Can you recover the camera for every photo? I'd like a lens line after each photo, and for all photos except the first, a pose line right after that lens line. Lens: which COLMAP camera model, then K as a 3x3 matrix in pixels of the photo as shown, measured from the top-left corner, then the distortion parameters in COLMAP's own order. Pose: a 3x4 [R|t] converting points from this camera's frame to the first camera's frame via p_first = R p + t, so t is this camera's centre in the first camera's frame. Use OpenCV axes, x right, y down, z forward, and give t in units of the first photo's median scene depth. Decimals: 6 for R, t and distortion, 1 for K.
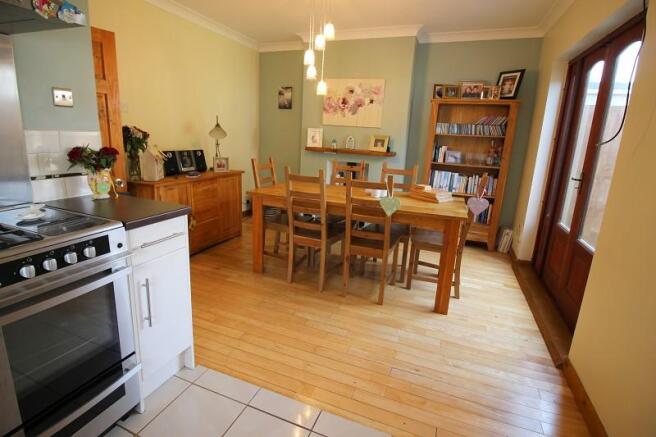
lens RADIAL K [[312.0, 0, 327.0], [0, 312.0, 218.6], [0, 0, 1]] dist [-0.010944, -0.005019]
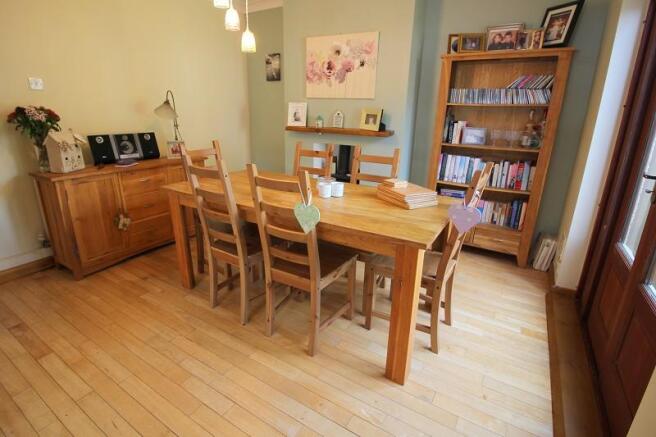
lens RADIAL K [[312.0, 0, 330.3], [0, 312.0, 217.6], [0, 0, 1]] dist [-0.010944, -0.005019]
pose [[0.985266, 0.027884, -0.168739, 0.225835], [-0.017942, 0.998027, 0.060161, -0.050361], [0.170083, -0.056247, 0.983823, 0.241003]]
